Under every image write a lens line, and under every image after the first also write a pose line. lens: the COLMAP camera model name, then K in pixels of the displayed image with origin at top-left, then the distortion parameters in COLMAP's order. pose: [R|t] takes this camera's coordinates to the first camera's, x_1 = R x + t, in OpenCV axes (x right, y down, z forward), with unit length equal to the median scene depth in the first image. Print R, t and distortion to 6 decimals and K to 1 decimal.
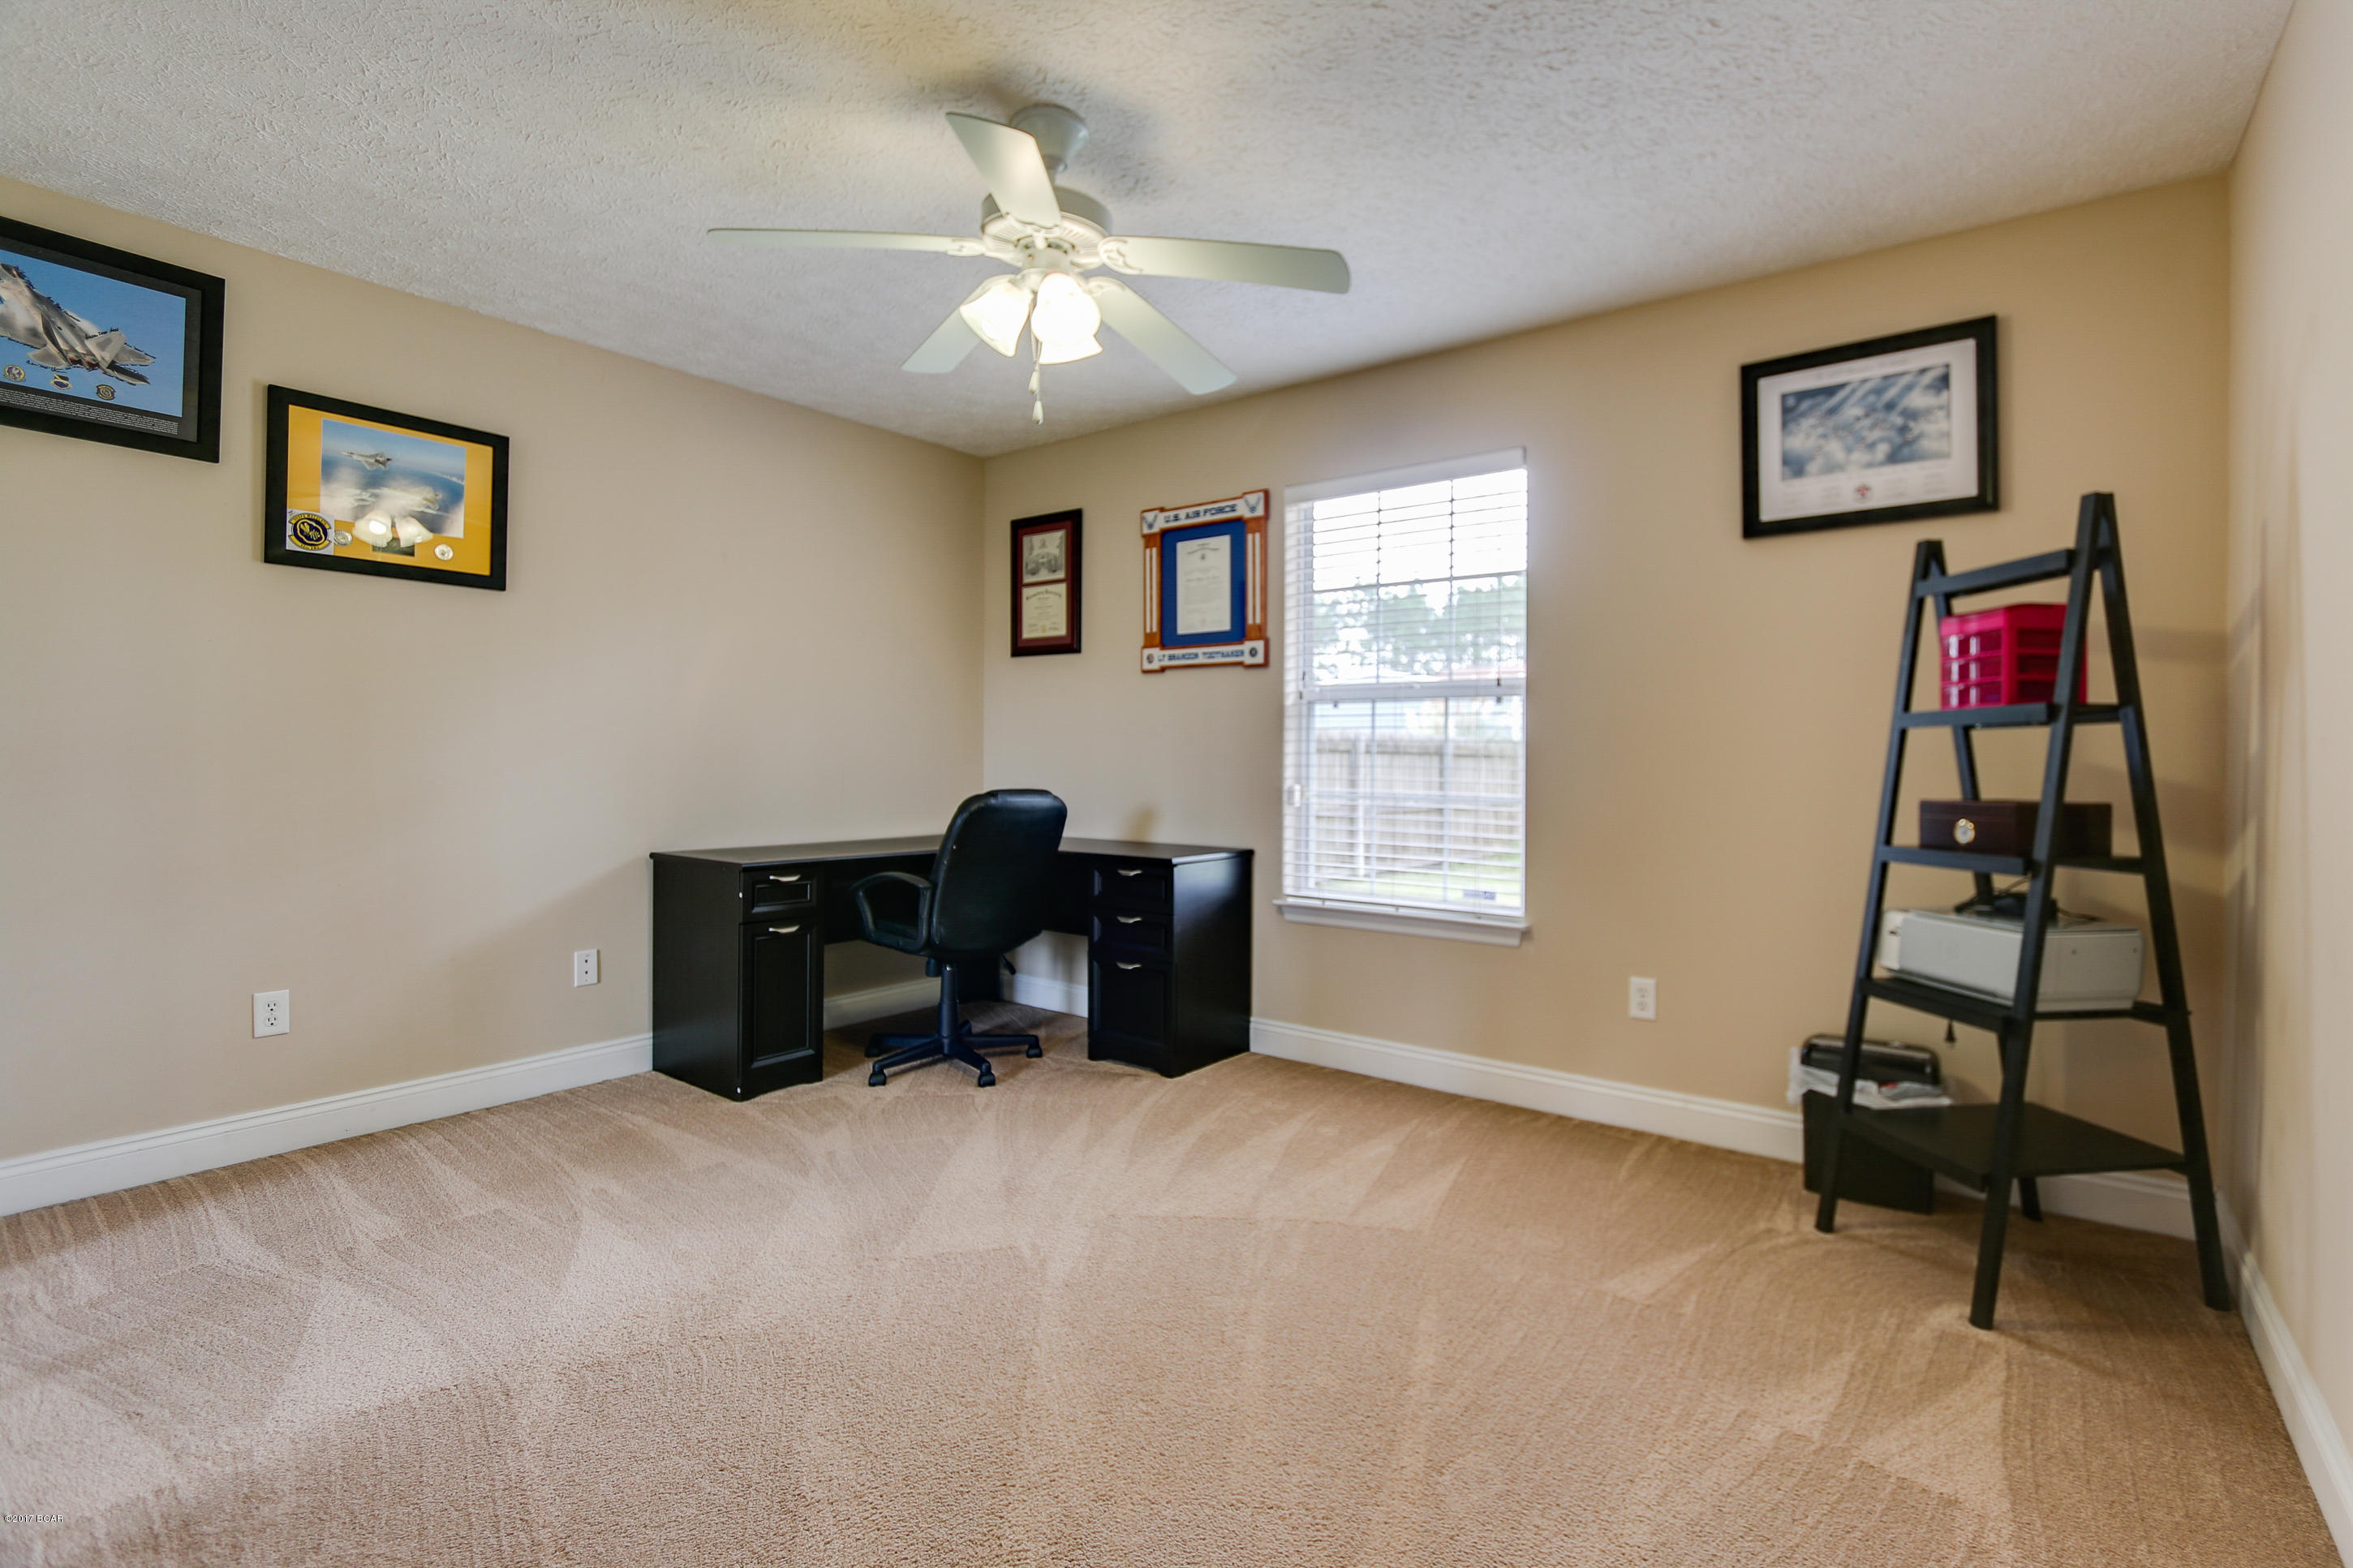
lens RADIAL K [[1068.2, 0, 1178.8], [0, 1068.2, 747.0], [0, 0, 1]] dist [-0.017229, -0.000019]
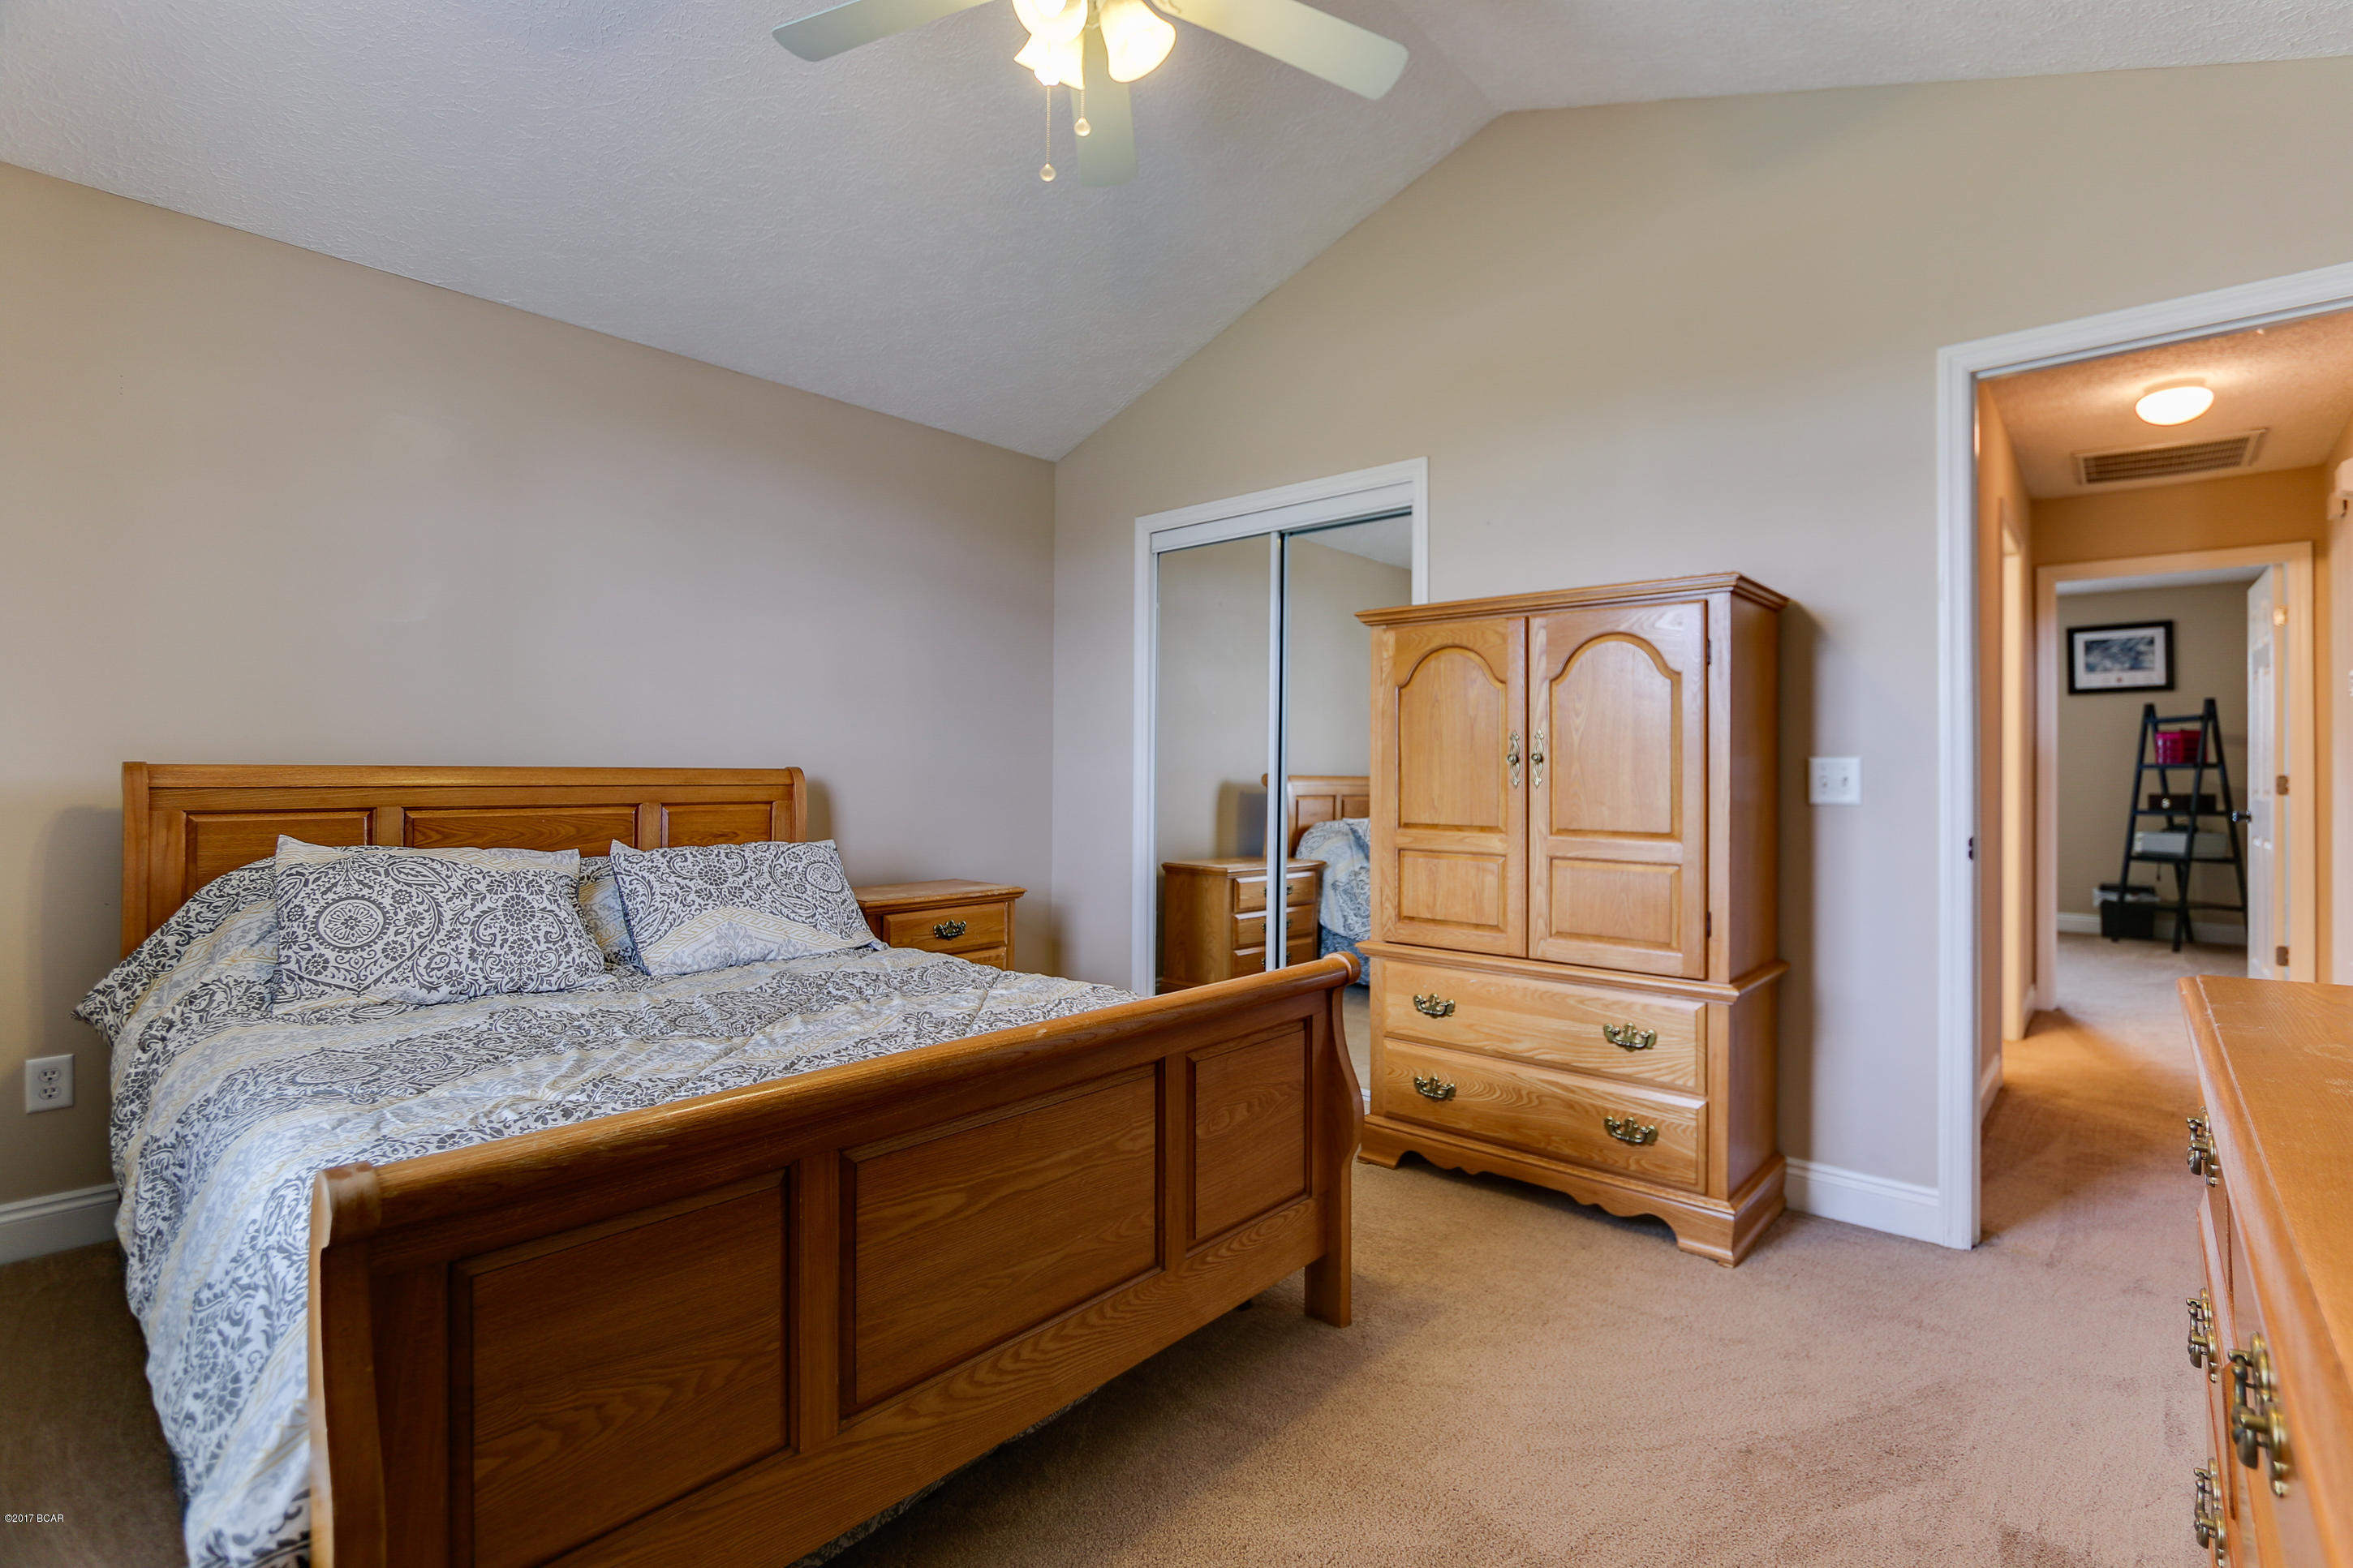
lens RADIAL K [[1068.2, 0, 1178.8], [0, 1068.2, 747.0], [0, 0, 1]] dist [-0.017229, -0.000019]
pose [[0.997402, -0.001798, -0.072009, -1.769841], [0.000772, 0.999898, -0.014273, -0.040279], [0.072027, 0.014180, 0.997302, -2.105232]]
